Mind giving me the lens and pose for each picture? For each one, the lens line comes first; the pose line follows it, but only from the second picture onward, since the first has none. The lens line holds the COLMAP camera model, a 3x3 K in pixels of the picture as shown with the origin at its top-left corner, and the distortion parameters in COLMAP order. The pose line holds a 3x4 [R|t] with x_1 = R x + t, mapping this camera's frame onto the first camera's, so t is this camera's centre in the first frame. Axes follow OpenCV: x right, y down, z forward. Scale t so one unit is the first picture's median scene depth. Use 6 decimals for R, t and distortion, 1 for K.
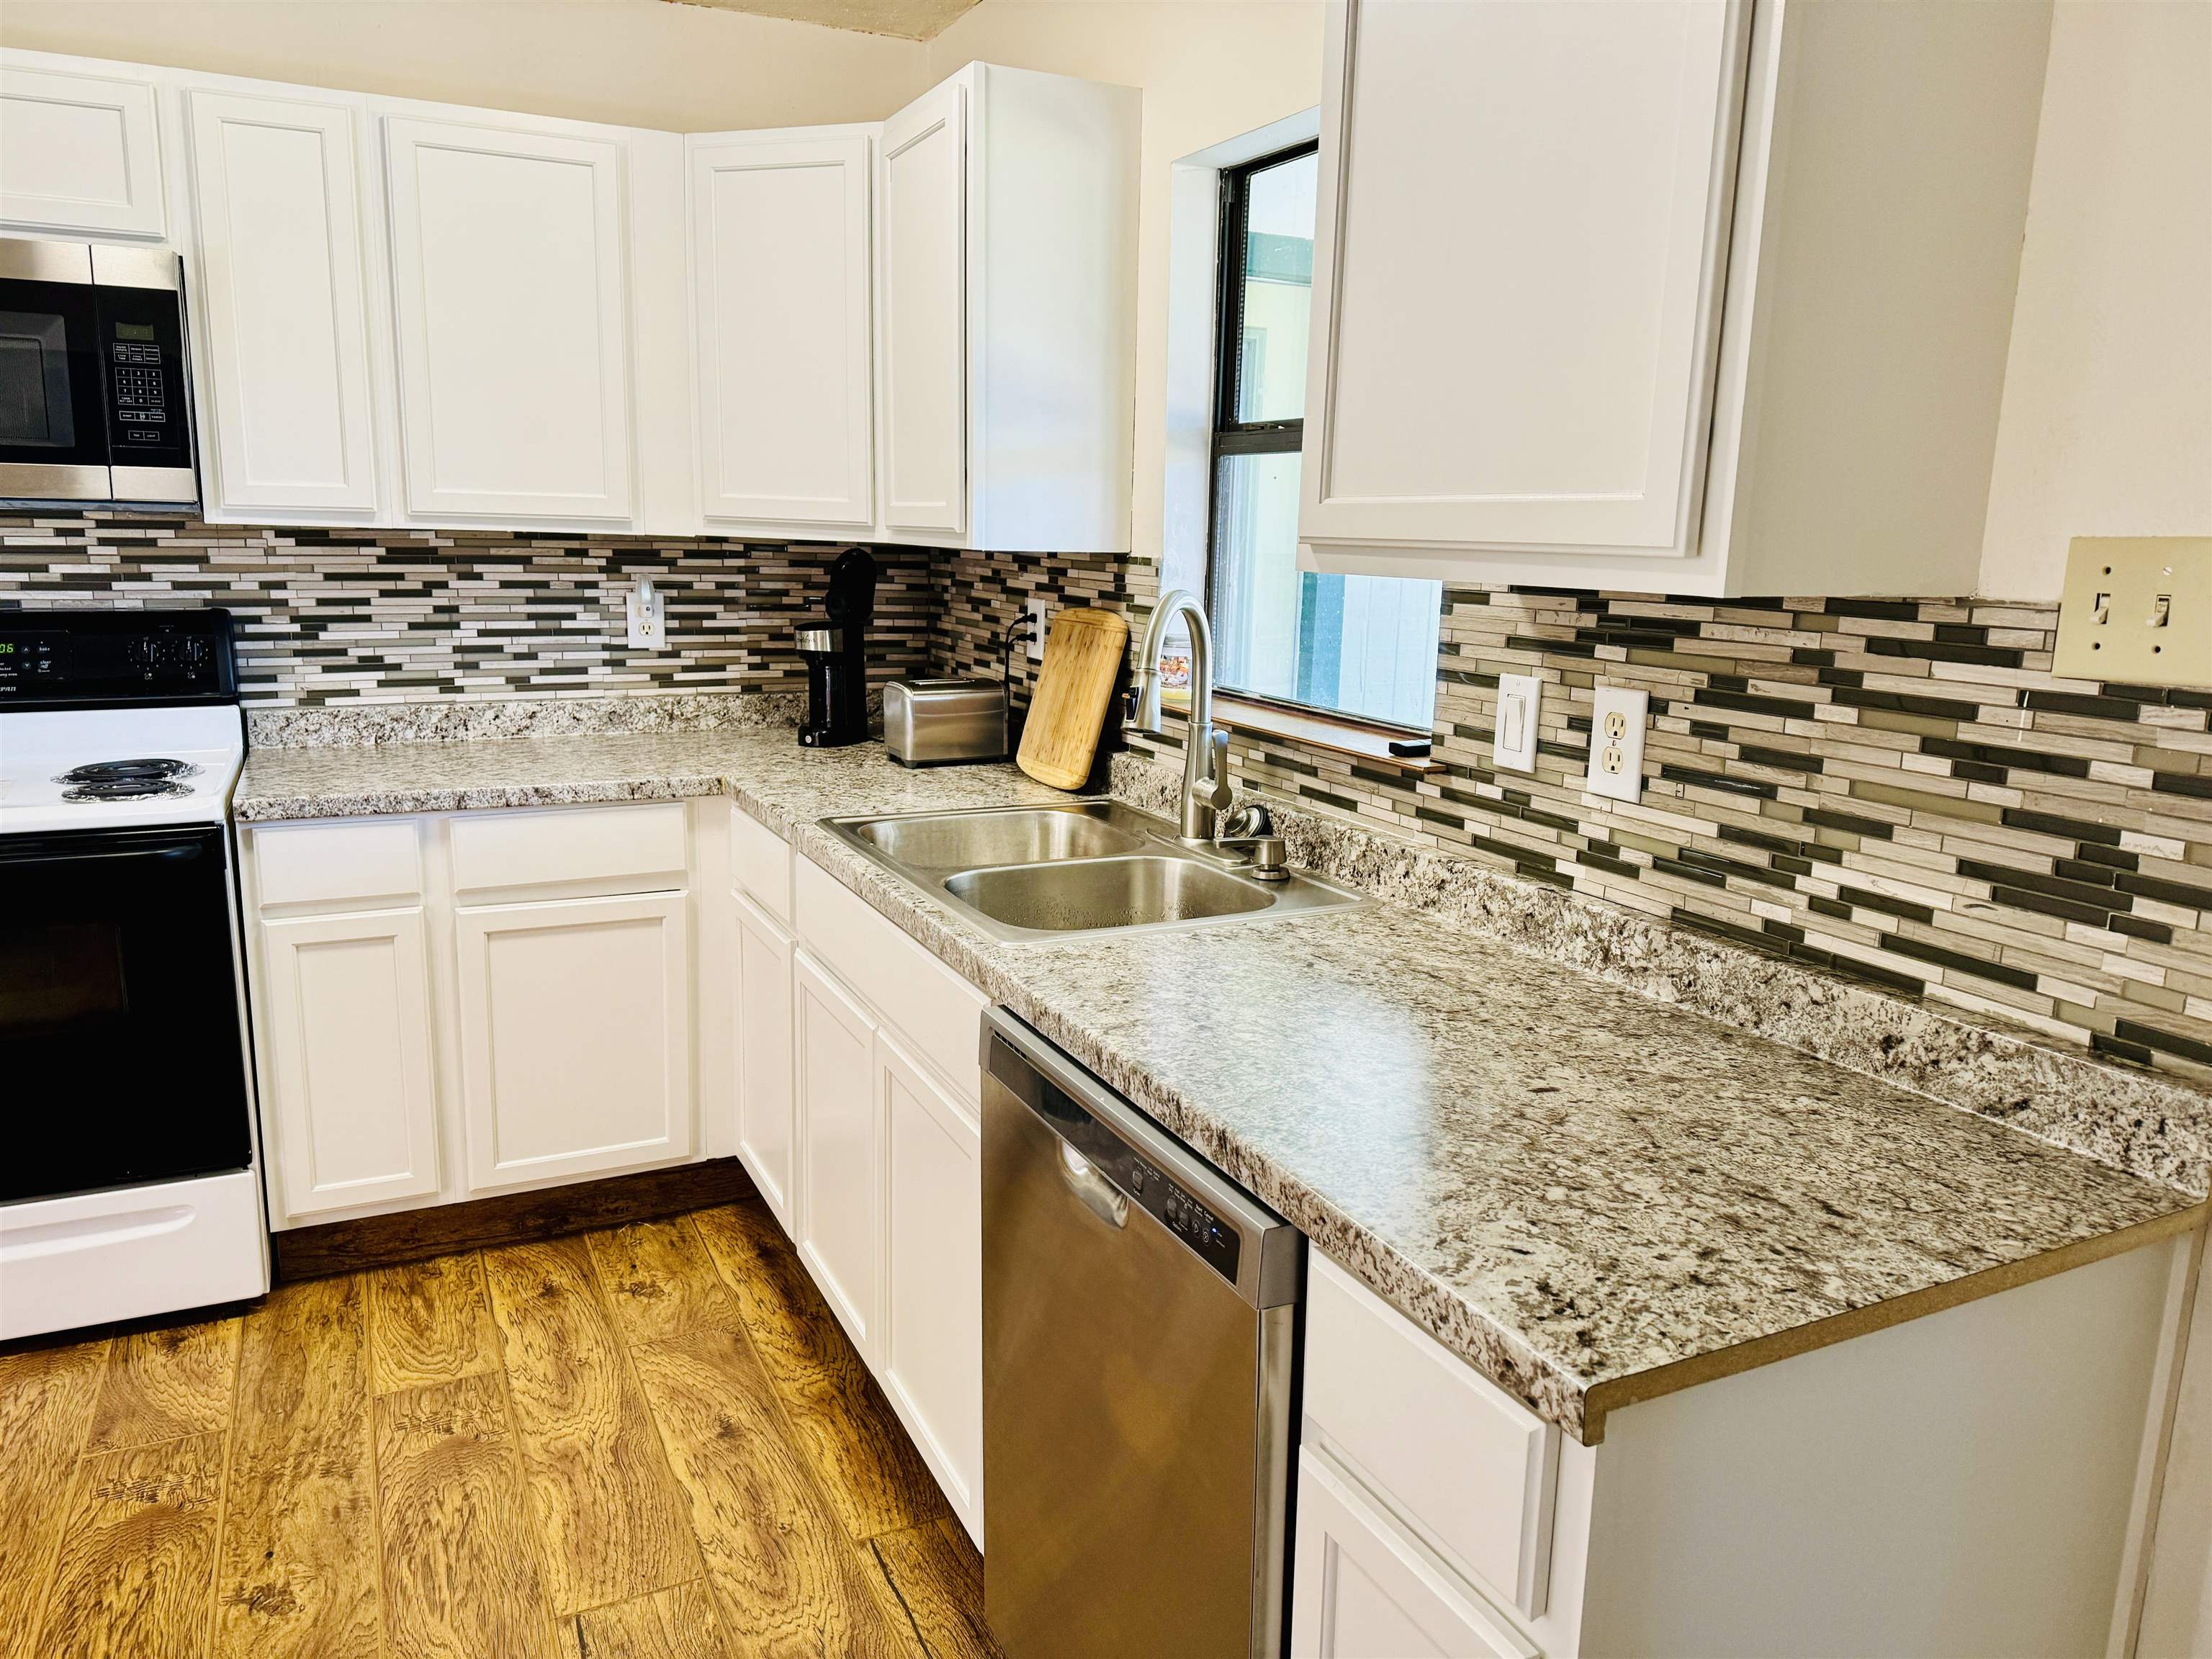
lens RADIAL K [[1558.2, 0, 1099.5], [0, 1558.2, 821.0], [0, 0, 1]] dist [0.041602, -0.045780]
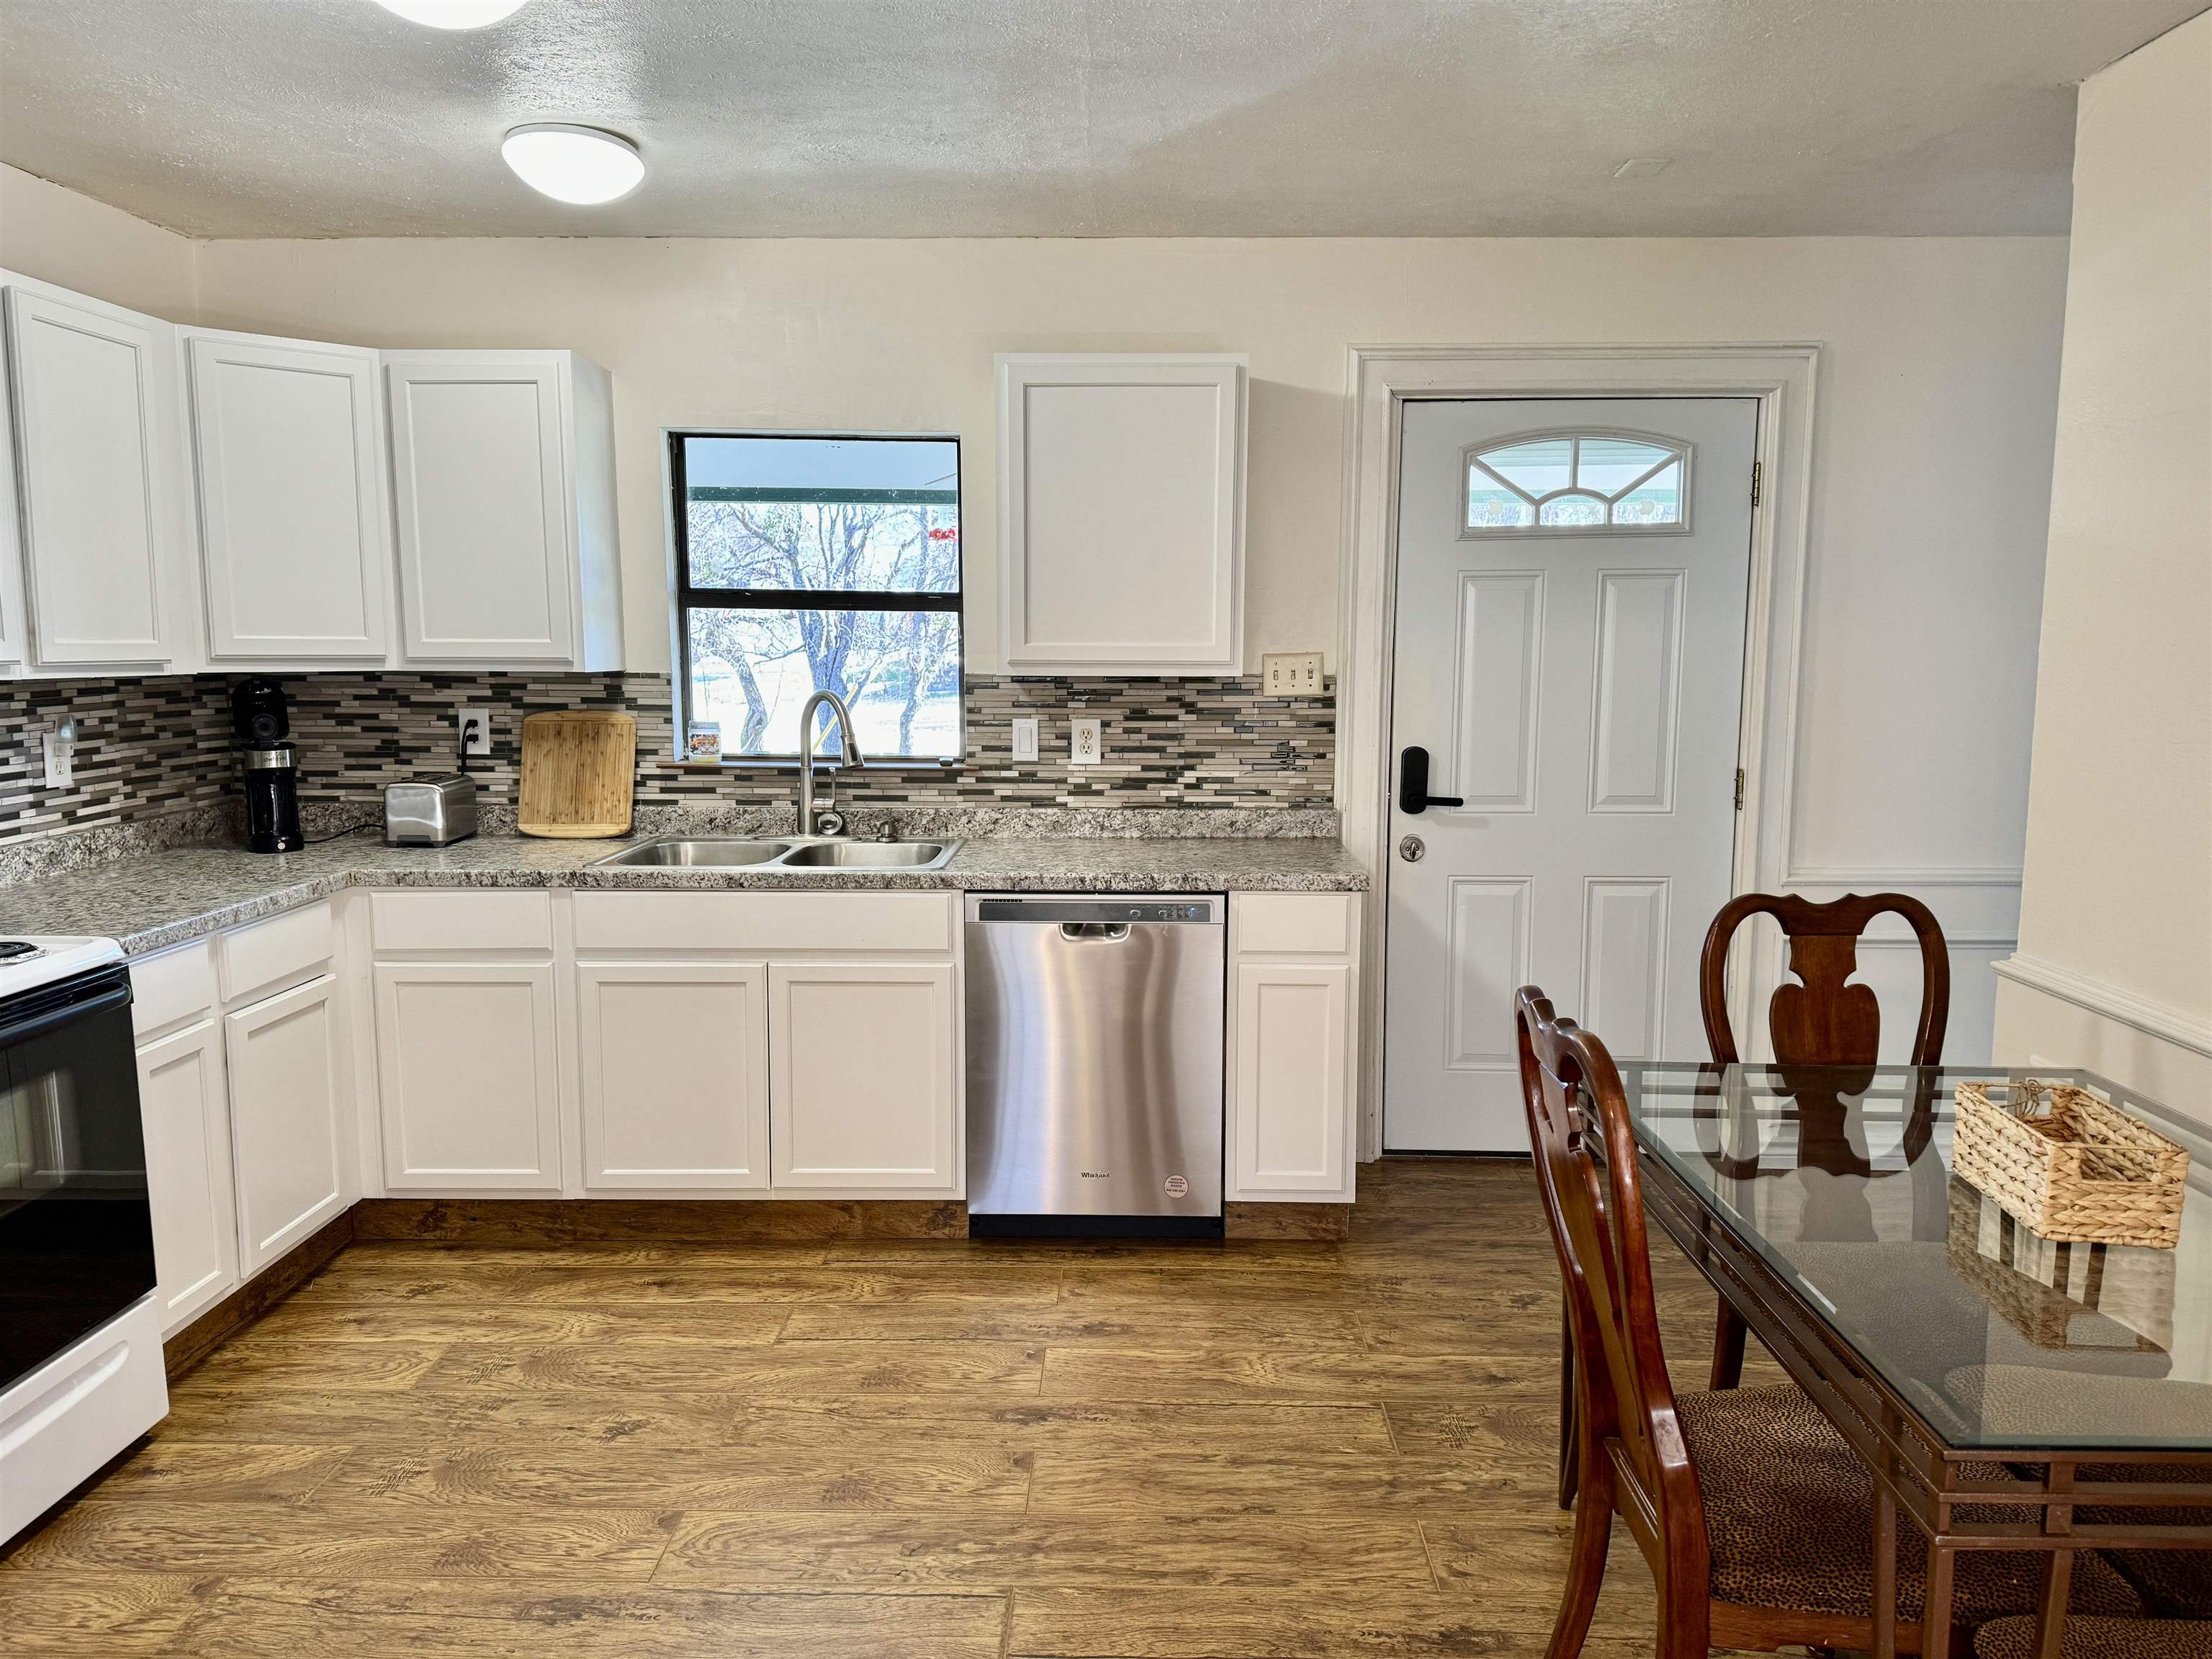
lens RADIAL K [[1542.3, 0, 1151.3], [0, 1542.3, 836.8], [0, 0, 1]] dist [0.070043, -0.111263]
pose [[0.431082, -0.134522, 0.892229, -1.162626], [0.174954, 0.982520, 0.063606, -0.025579], [-0.885189, 0.128680, 0.447082, -0.087282]]
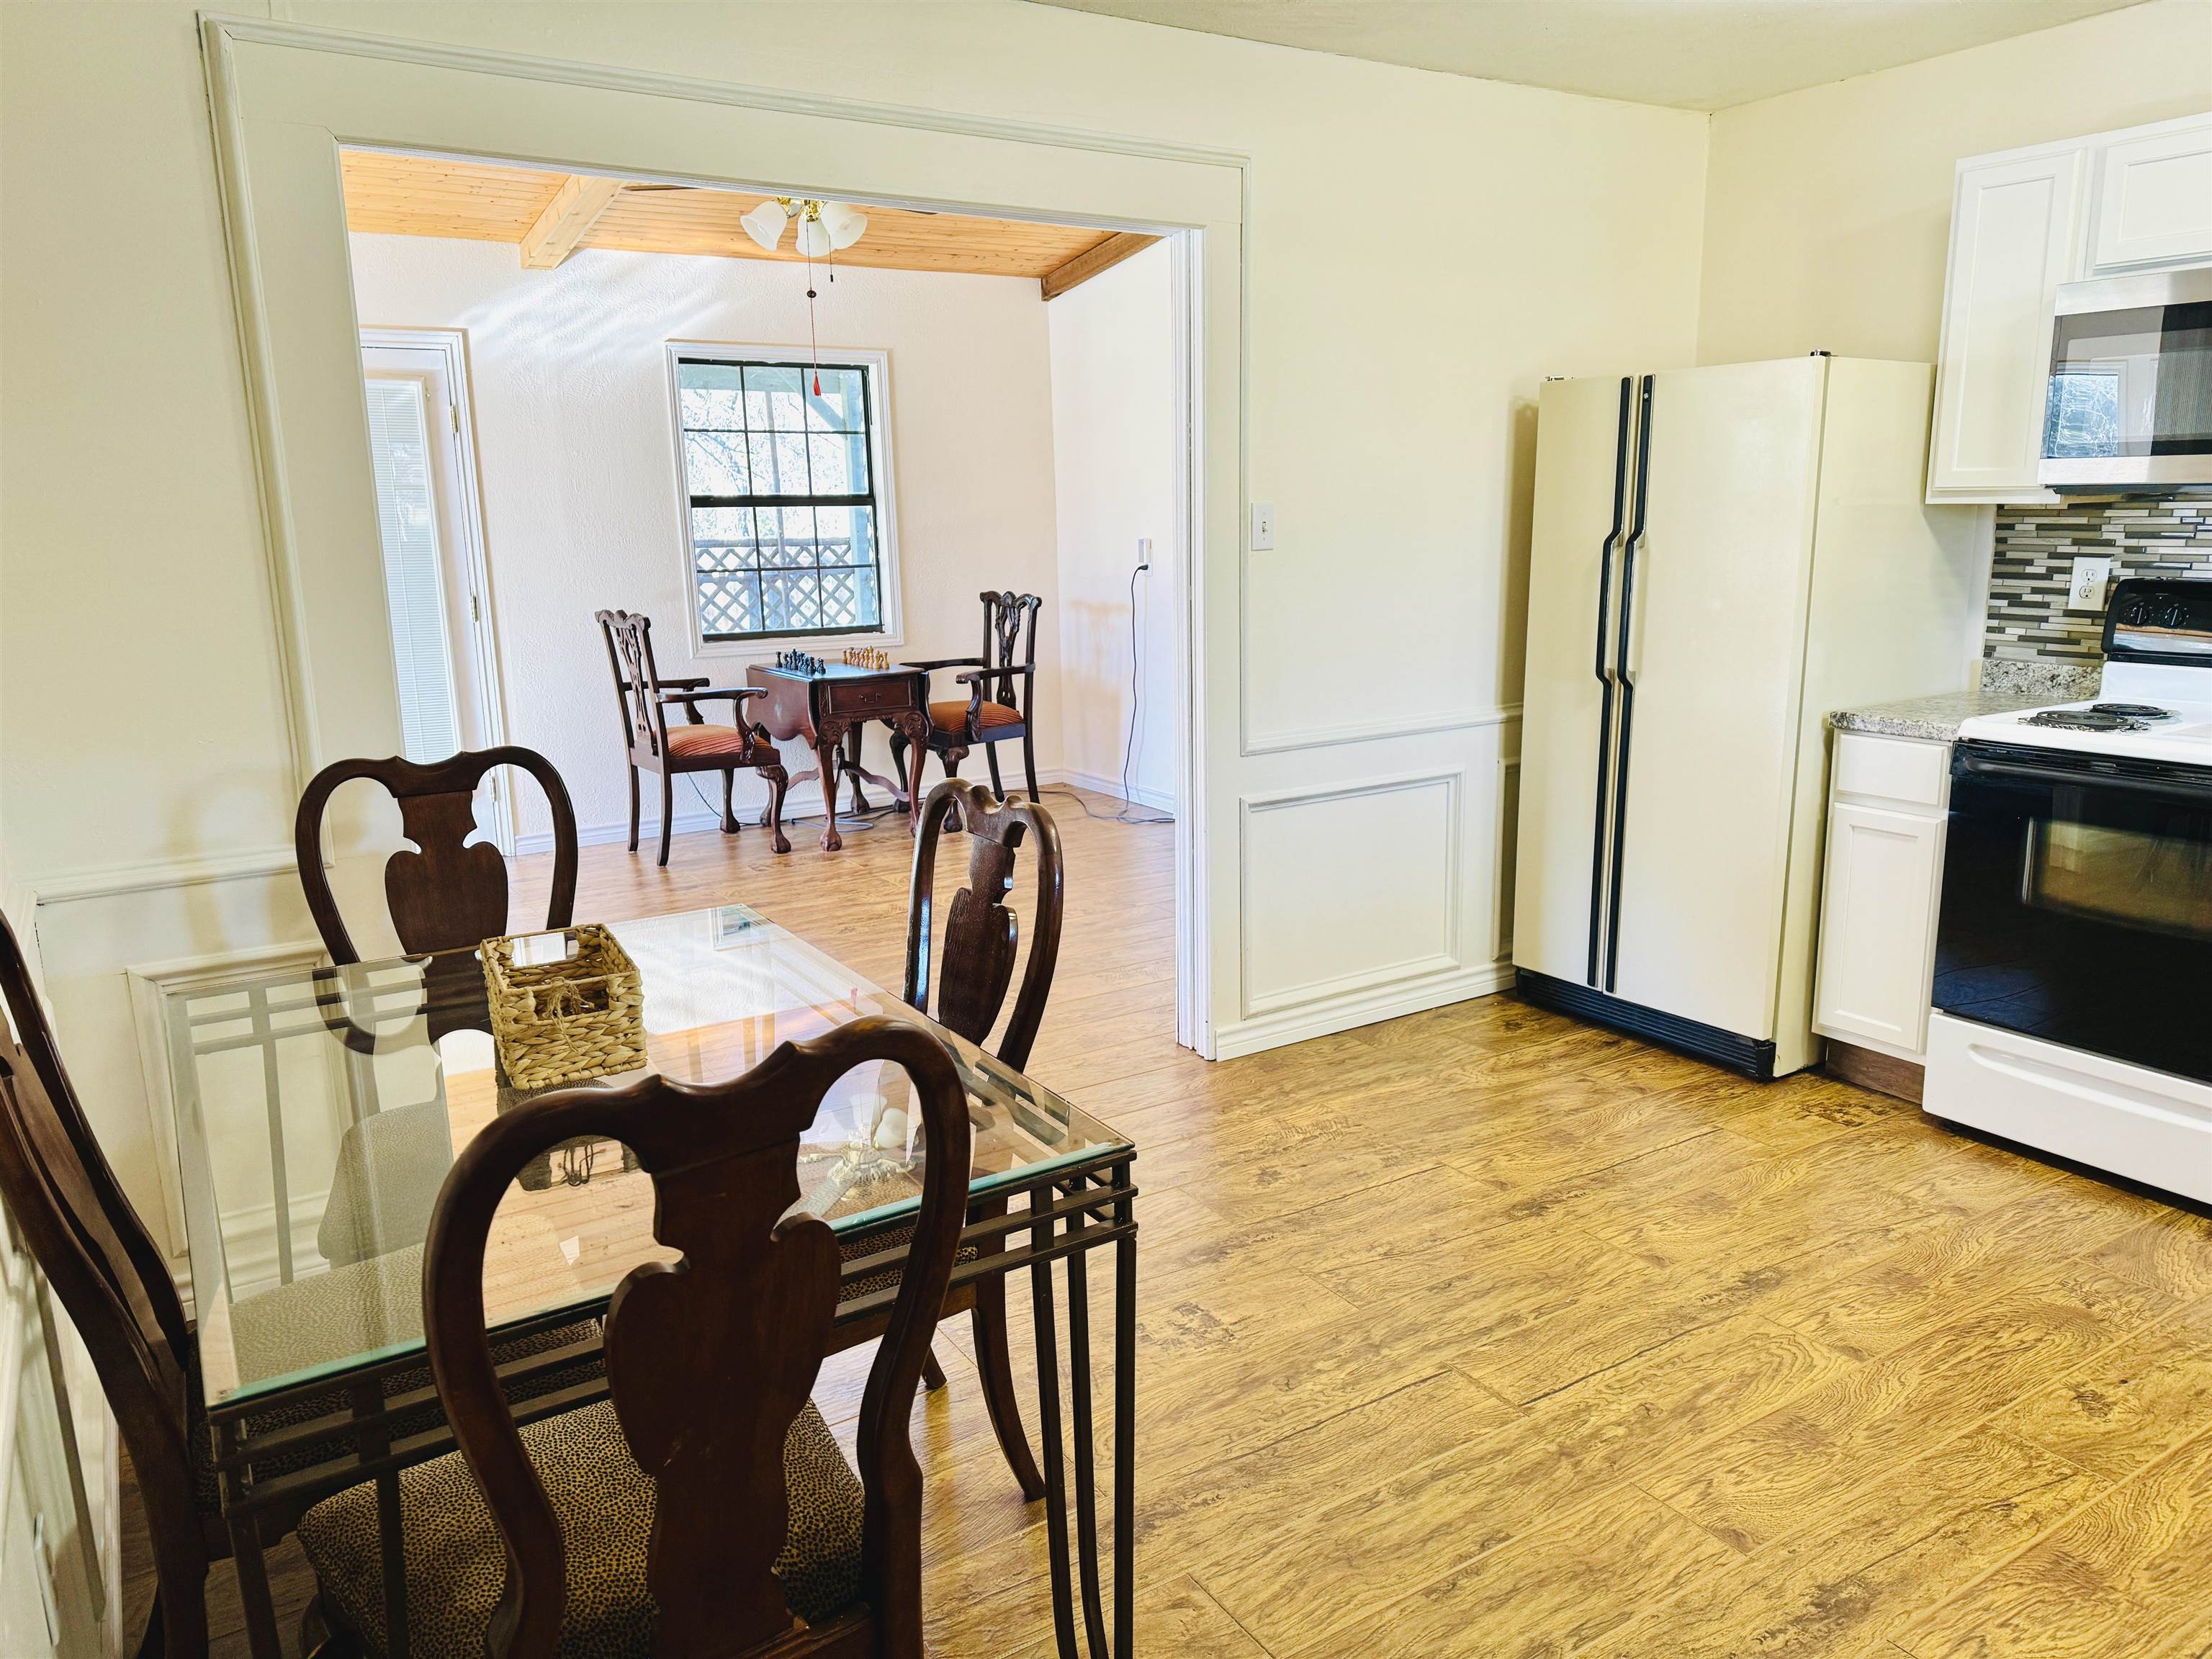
lens RADIAL K [[1558.2, 0, 1099.5], [0, 1558.2, 821.0], [0, 0, 1]] dist [0.041602, -0.045780]
pose [[0.108872, 0.180799, -0.977476, 0.381940], [-0.167772, 0.972557, 0.161202, -0.004493], [0.979796, 0.146443, 0.136217, 0.017436]]
